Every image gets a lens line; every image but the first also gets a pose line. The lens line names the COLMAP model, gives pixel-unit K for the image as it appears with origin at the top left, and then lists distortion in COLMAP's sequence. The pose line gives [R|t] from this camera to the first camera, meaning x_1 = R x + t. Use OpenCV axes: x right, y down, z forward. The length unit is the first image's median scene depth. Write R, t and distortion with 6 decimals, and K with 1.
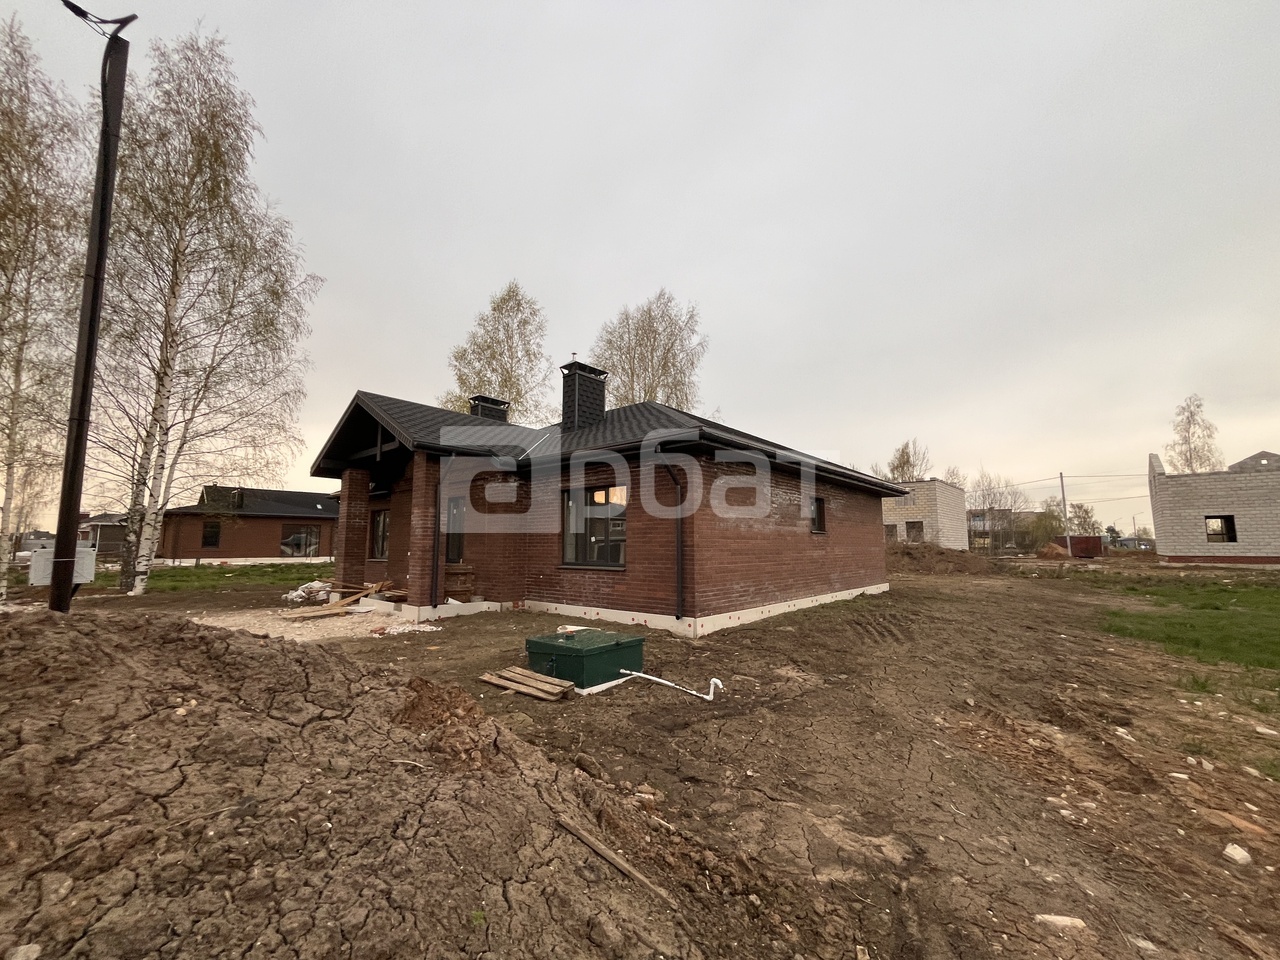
lens RADIAL K [[513.7, 0, 640.0], [0, 513.7, 480.0], [0, 0, 1]] dist [0.001004, 0.000131]
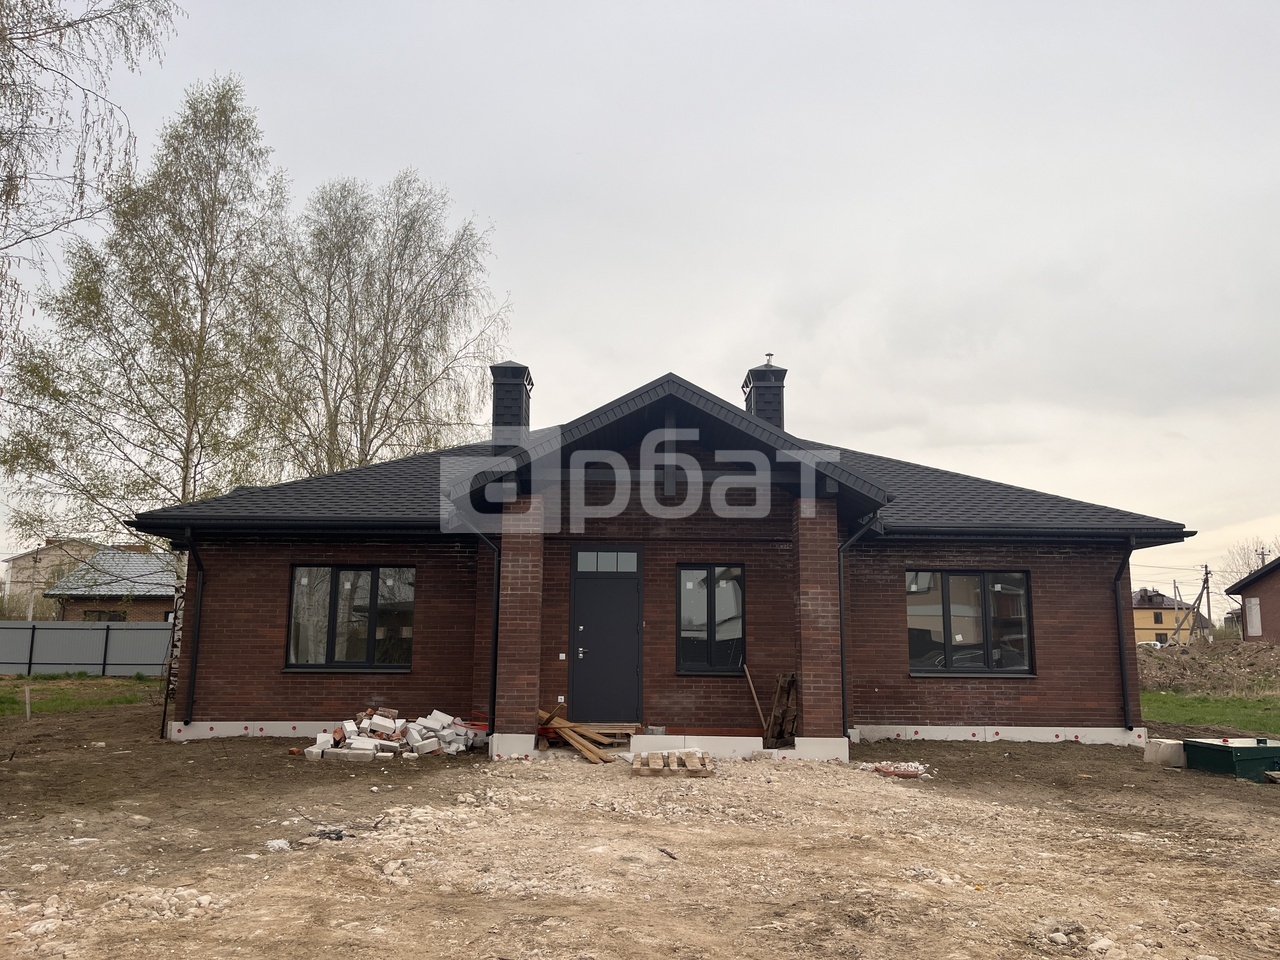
lens RADIAL K [[974.2, 0, 640.0], [0, 974.2, 480.0], [0, 0, 1]] dist [0.030742, -0.000106]
pose [[0.752463, 0.118332, 0.647917, -1.565065], [-0.093751, 0.992955, -0.072468, 0.034131], [-0.651928, -0.006213, 0.758255, 0.219741]]
